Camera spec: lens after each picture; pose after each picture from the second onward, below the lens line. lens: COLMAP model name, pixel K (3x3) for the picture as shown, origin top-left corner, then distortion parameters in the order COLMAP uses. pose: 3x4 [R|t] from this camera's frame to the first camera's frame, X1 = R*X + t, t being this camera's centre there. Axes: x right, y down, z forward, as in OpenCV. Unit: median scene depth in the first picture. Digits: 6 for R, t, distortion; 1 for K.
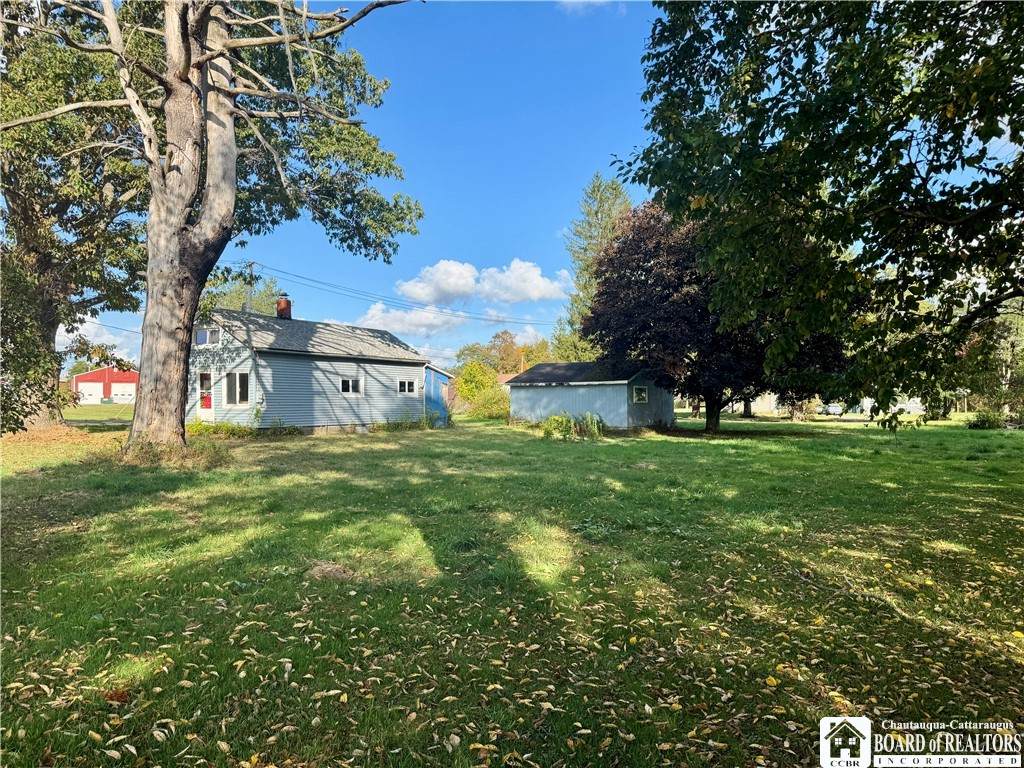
lens RADIAL K [[723.2, 0, 513.0], [0, 723.2, 387.3], [0, 0, 1]] dist [0.065192, -0.071639]
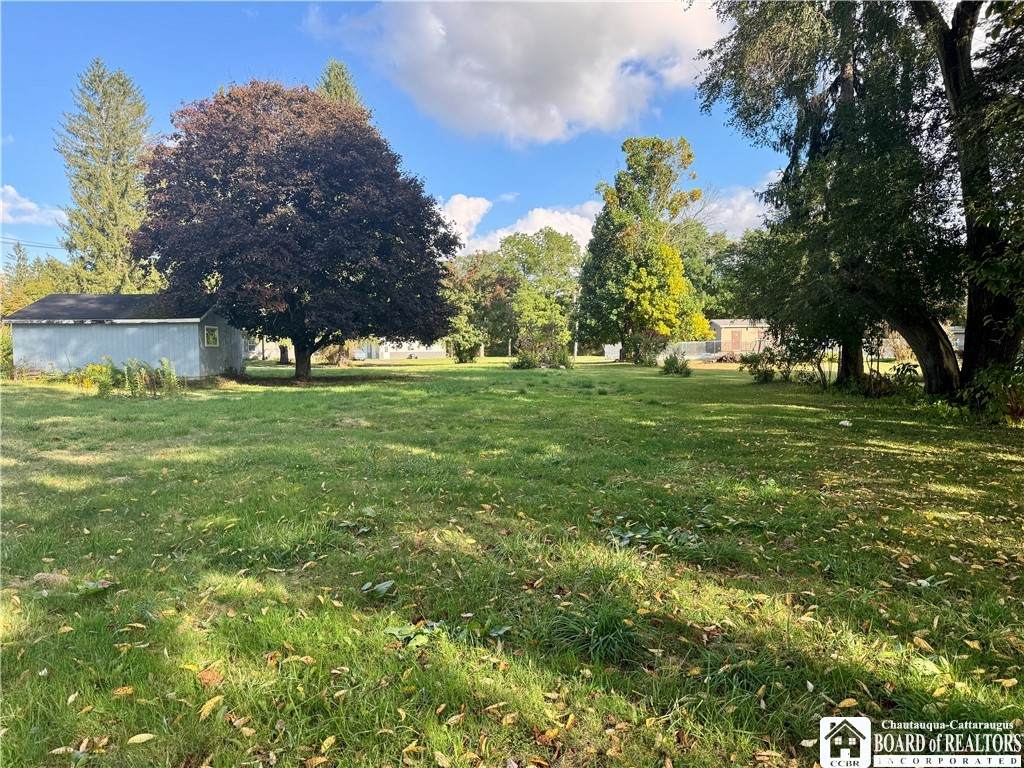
lens RADIAL K [[720.7, 0, 512.0], [0, 720.7, 384.0], [0, 0, 1]] dist [0.094018, -0.113883]
pose [[0.784079, -0.036029, 0.619615, -0.066264], [-0.005879, 0.997838, 0.065461, 0.007137], [-0.620633, -0.054969, 0.782172, 0.131880]]
